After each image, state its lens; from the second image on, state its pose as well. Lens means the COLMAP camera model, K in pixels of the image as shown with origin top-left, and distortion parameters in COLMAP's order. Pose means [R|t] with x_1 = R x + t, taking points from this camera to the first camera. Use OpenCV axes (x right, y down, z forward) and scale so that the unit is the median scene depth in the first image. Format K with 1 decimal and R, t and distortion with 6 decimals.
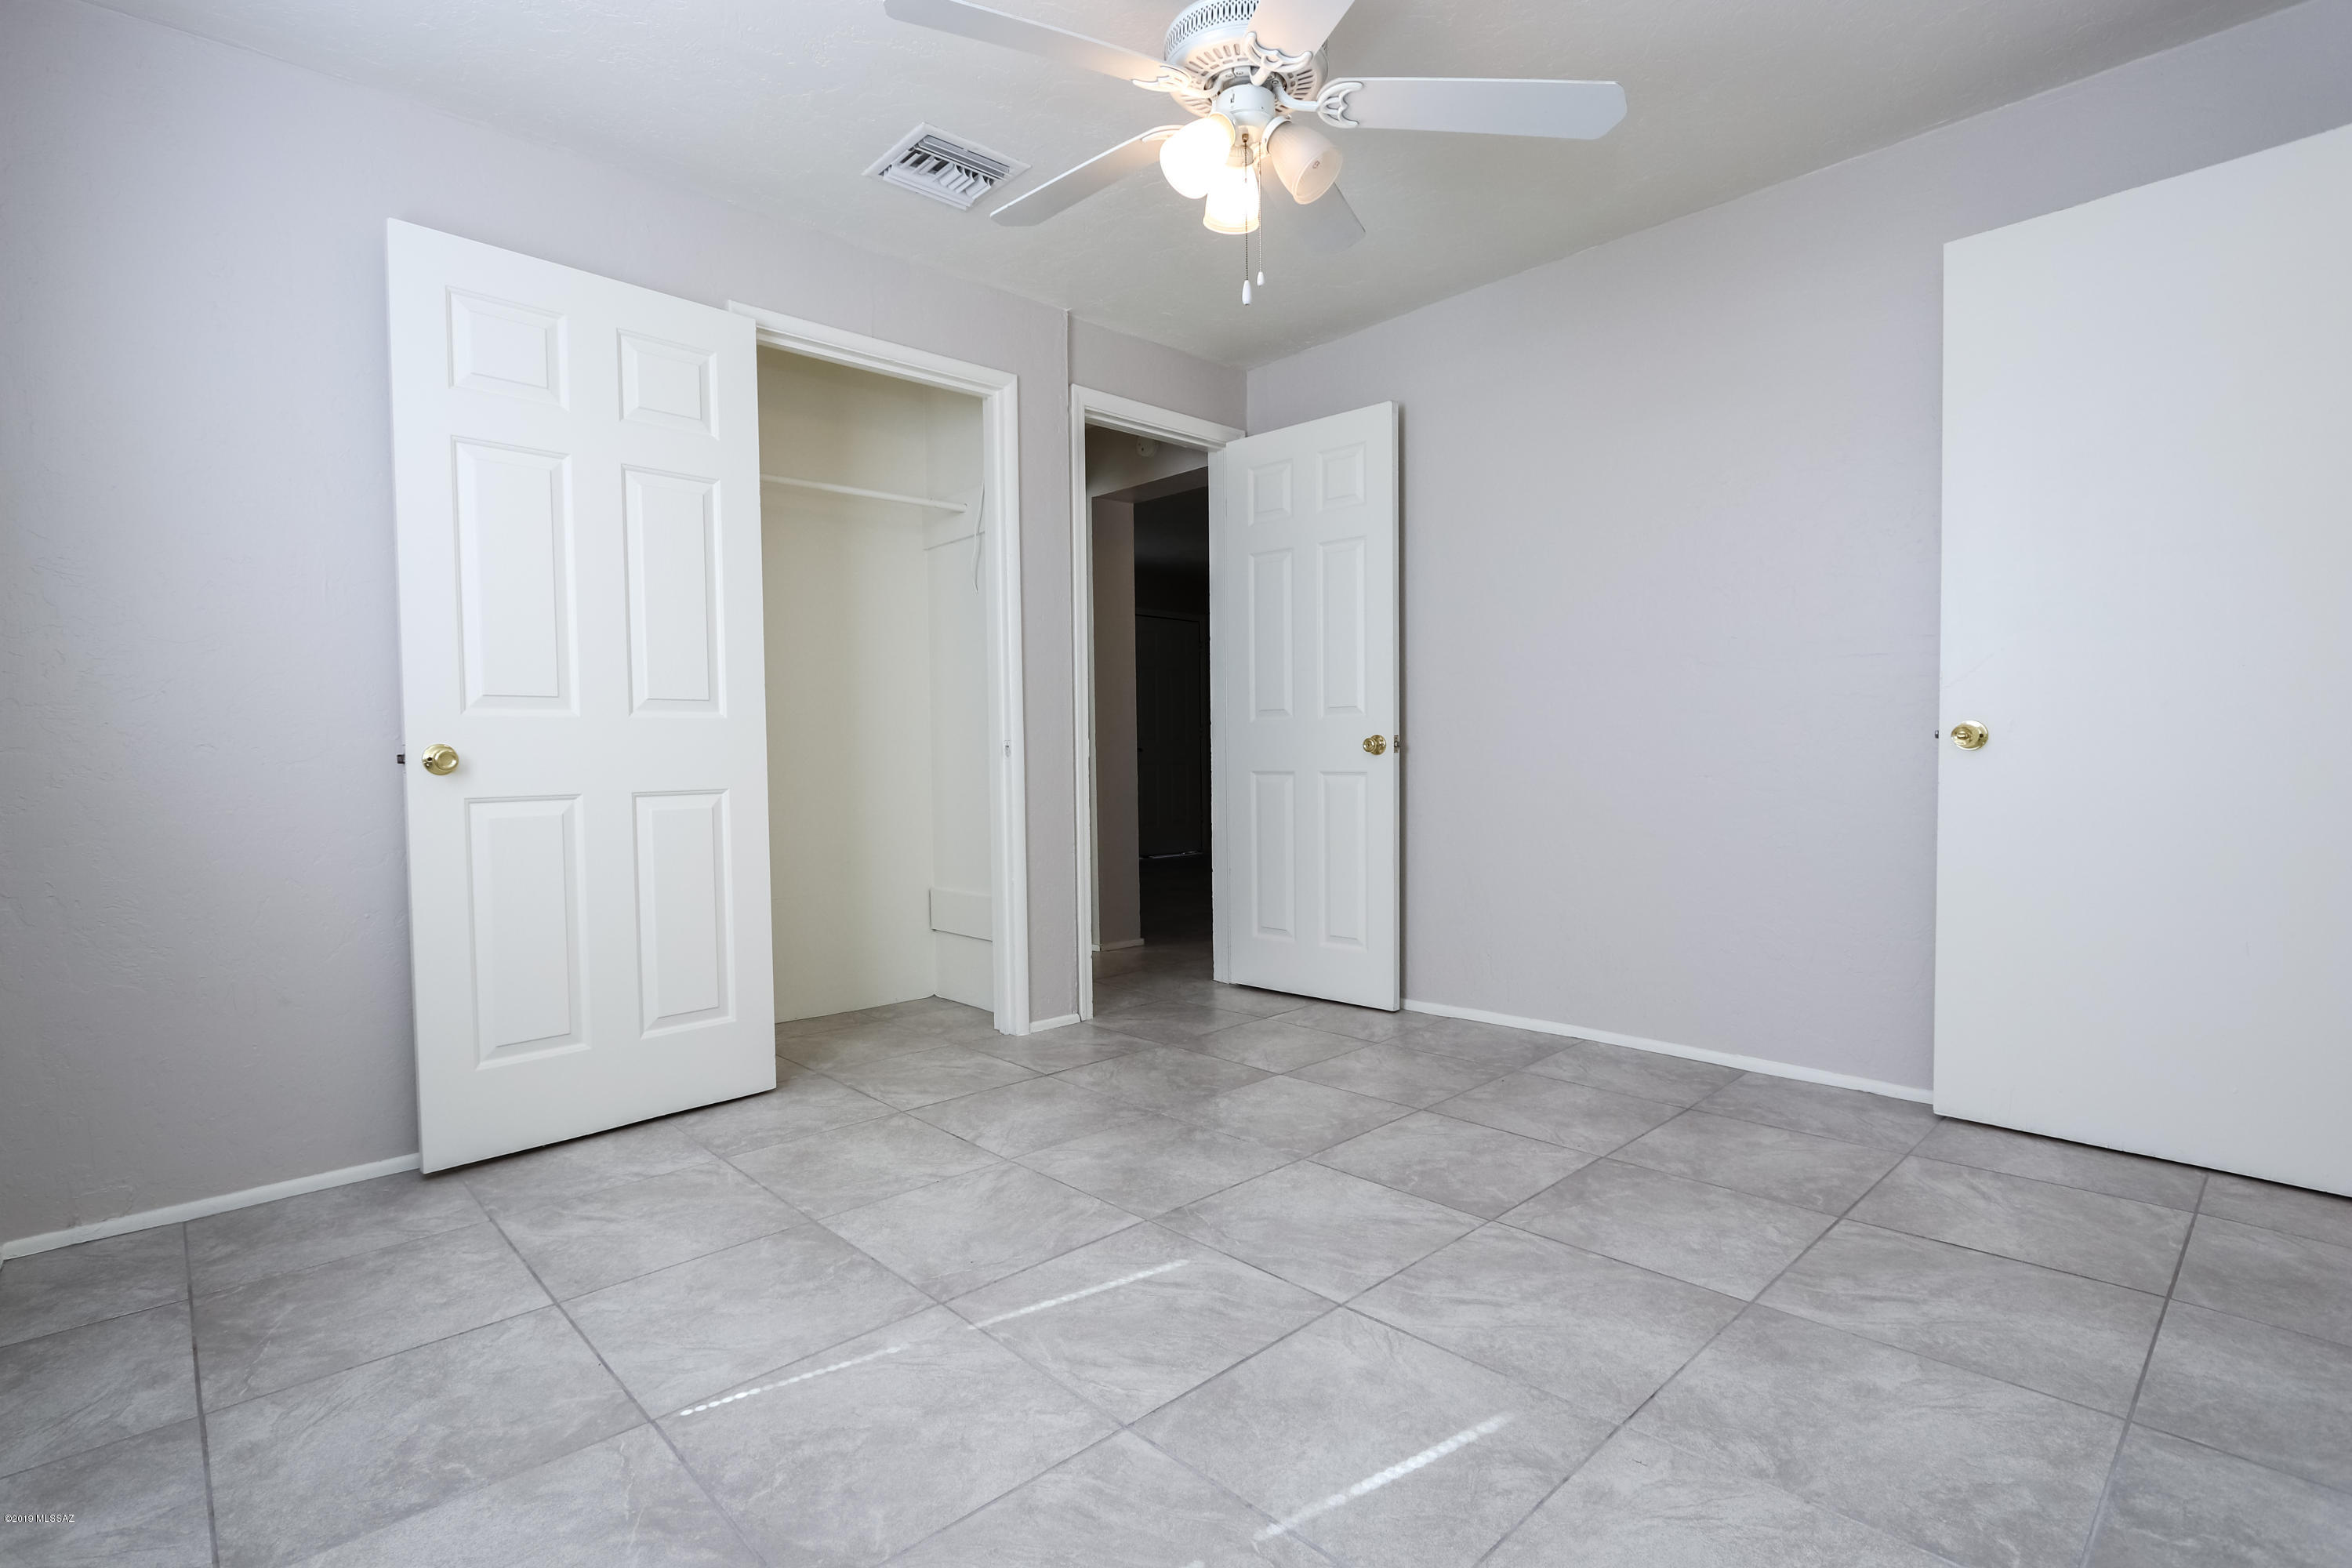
lens RADIAL K [[1084.3, 0, 1147.9], [0, 1084.3, 794.0], [0, 0, 1]] dist [-0.026680, 0.005914]
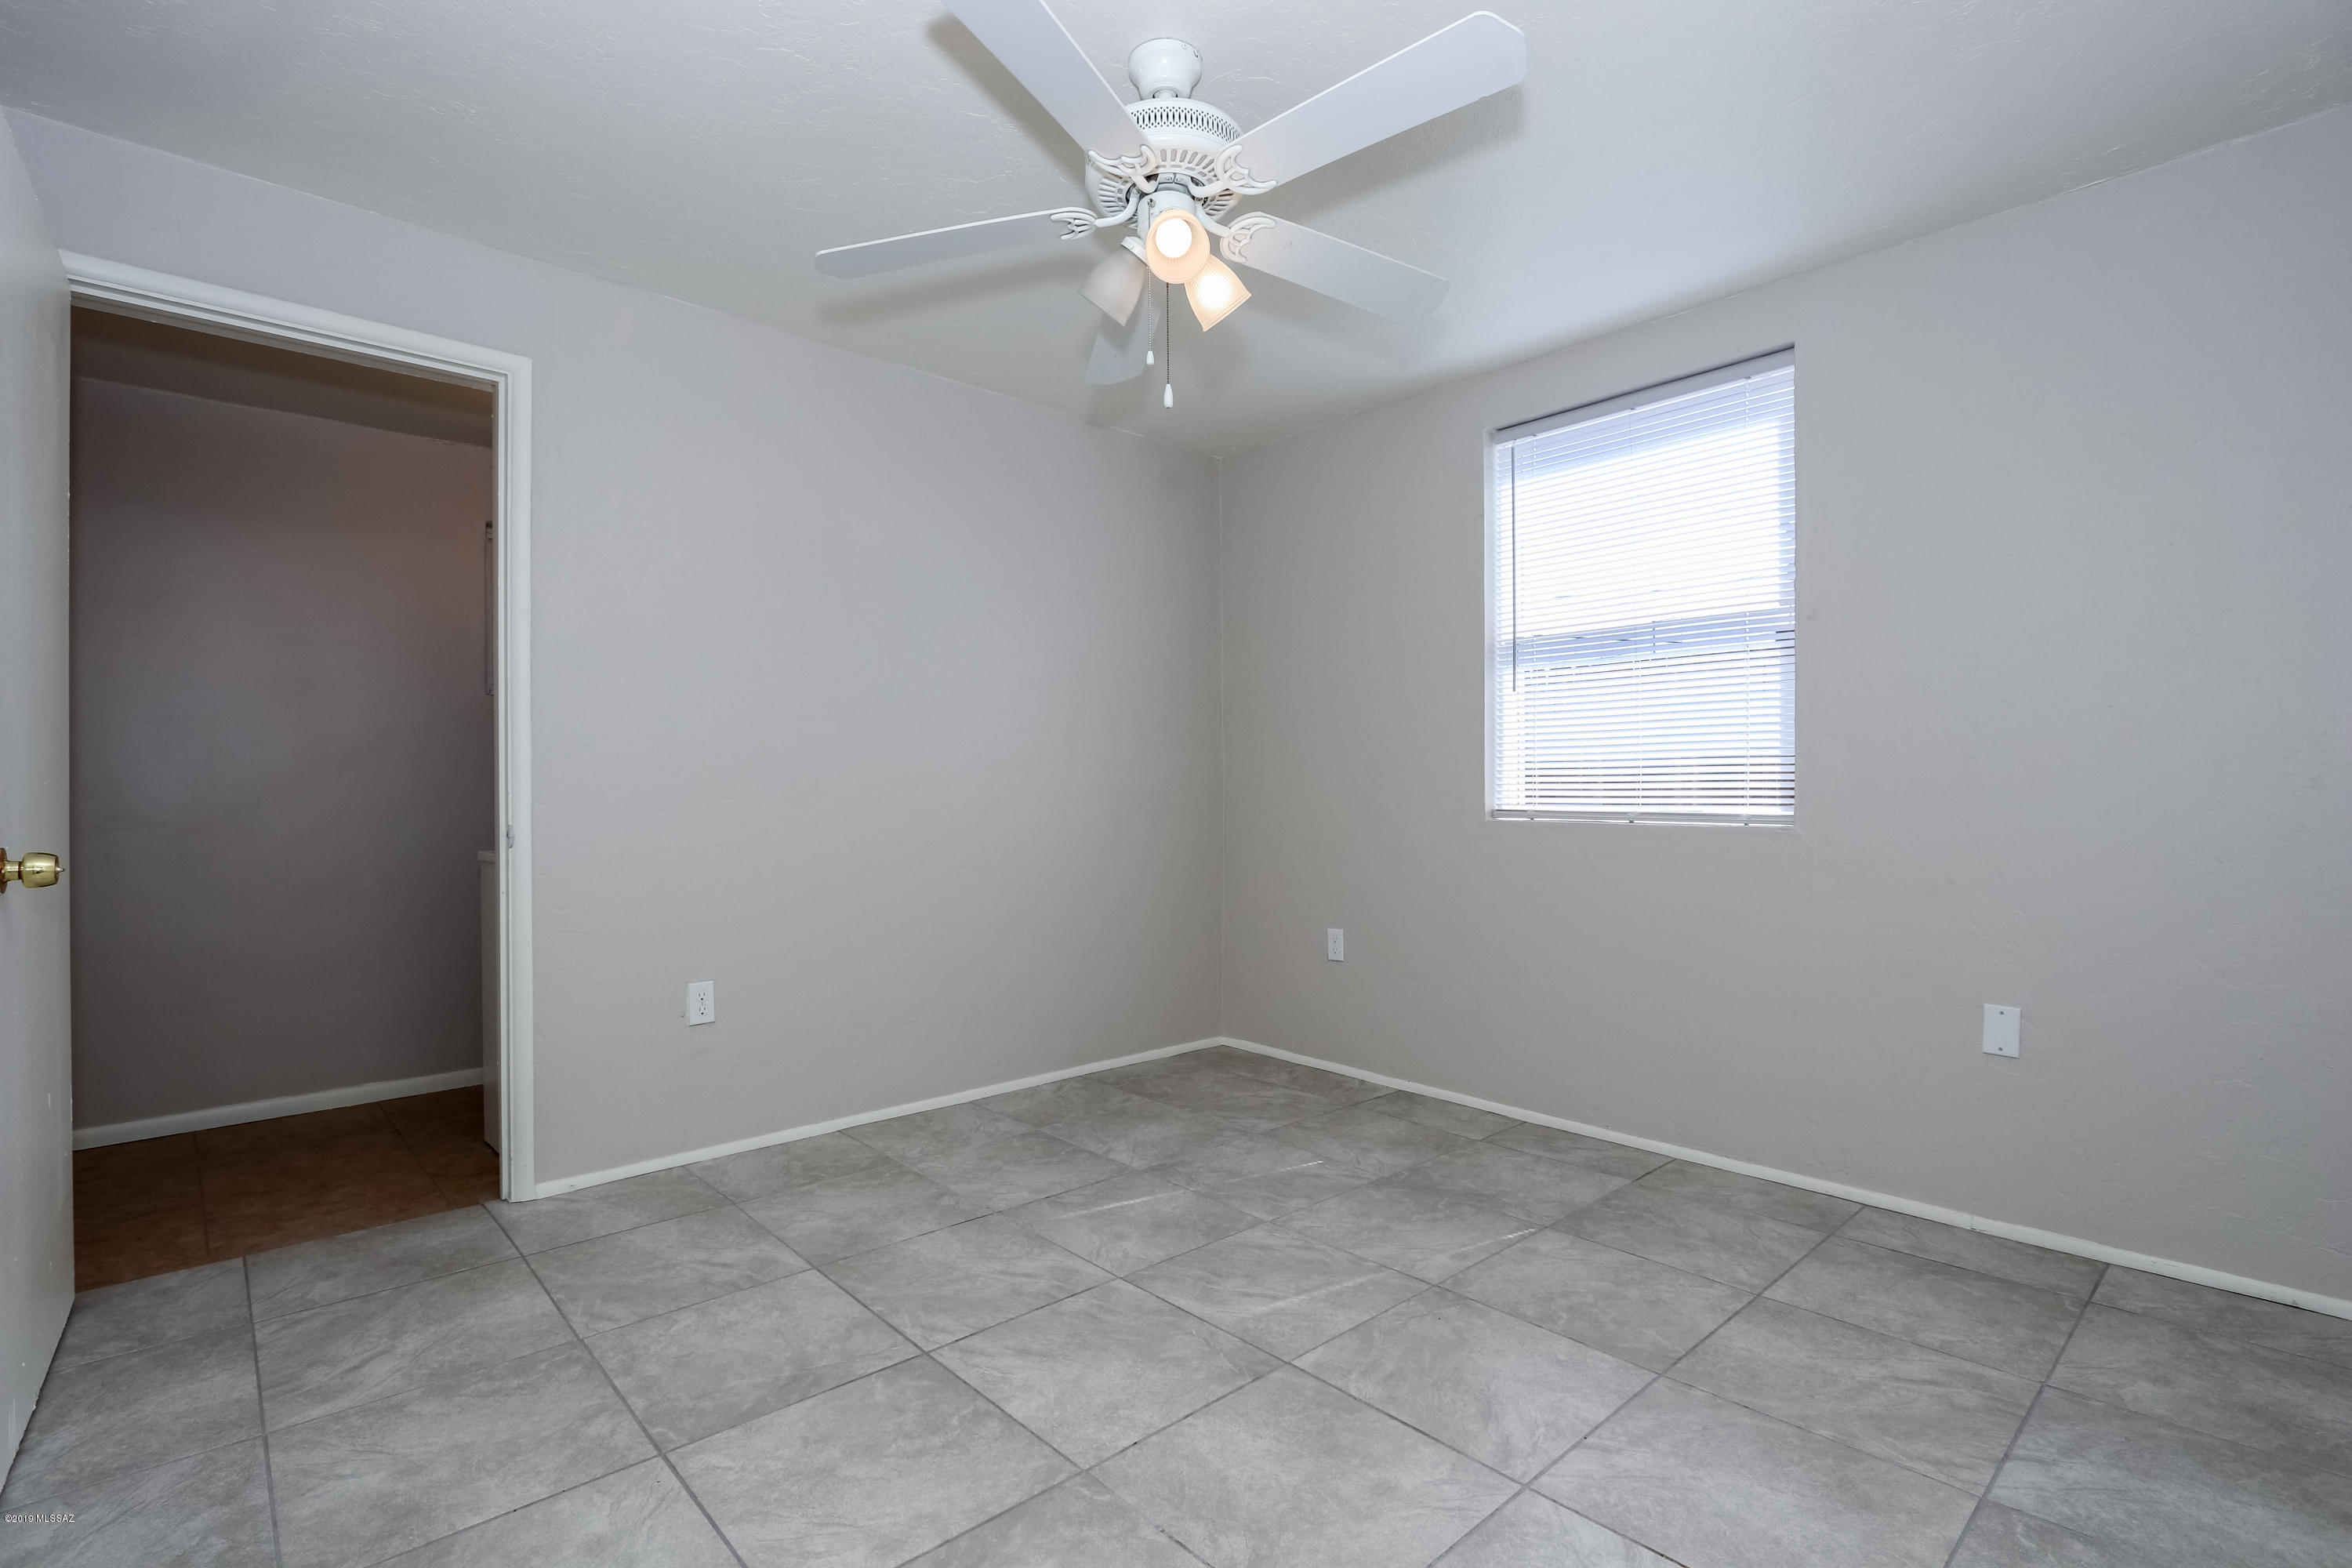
lens RADIAL K [[1084.3, 0, 1147.9], [0, 1084.3, 794.0], [0, 0, 1]] dist [-0.026680, 0.005914]
pose [[-0.999742, 0.018238, 0.013516, 0.109689], [0.018767, 0.999019, 0.040102, -0.147936], [-0.012771, 0.040346, -0.999104, 2.121561]]
